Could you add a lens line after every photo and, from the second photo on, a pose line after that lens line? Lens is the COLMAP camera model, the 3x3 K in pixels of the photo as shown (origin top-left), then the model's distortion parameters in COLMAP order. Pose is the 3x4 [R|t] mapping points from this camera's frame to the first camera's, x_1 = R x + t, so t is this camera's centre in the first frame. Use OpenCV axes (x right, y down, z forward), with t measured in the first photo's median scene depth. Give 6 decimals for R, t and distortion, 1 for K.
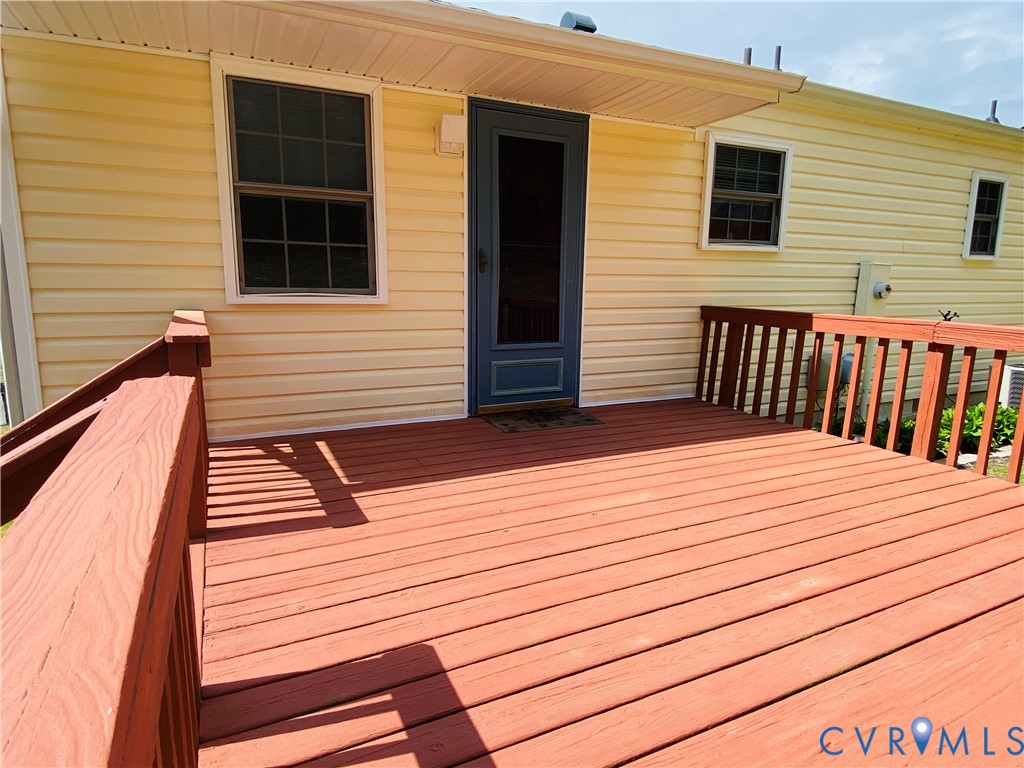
lens RADIAL K [[599.5, 0, 512.0], [0, 599.5, 384.0], [0, 0, 1]] dist [0.031061, -0.030576]
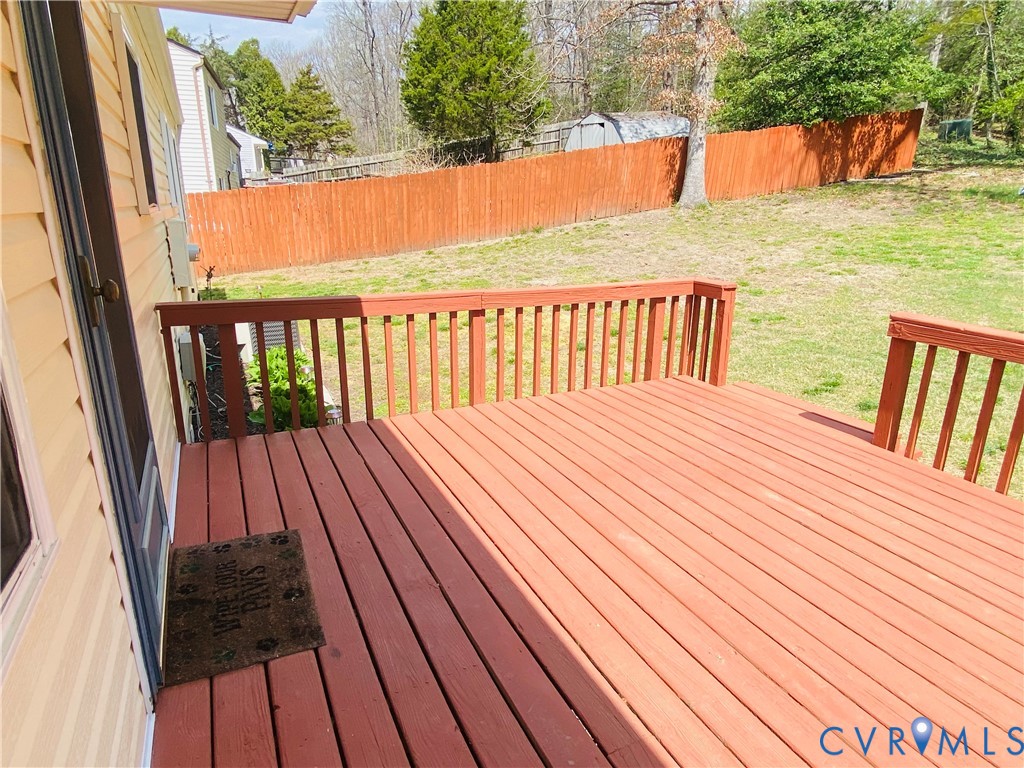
lens RADIAL K [[599.5, 0, 512.0], [0, 599.5, 384.0], [0, 0, 1]] dist [0.031061, -0.030576]
pose [[-0.004839, -0.295974, 0.955184, -0.633954], [0.158853, 0.942838, 0.292953, -0.354167], [-0.987290, 0.153152, 0.042454, 1.258035]]
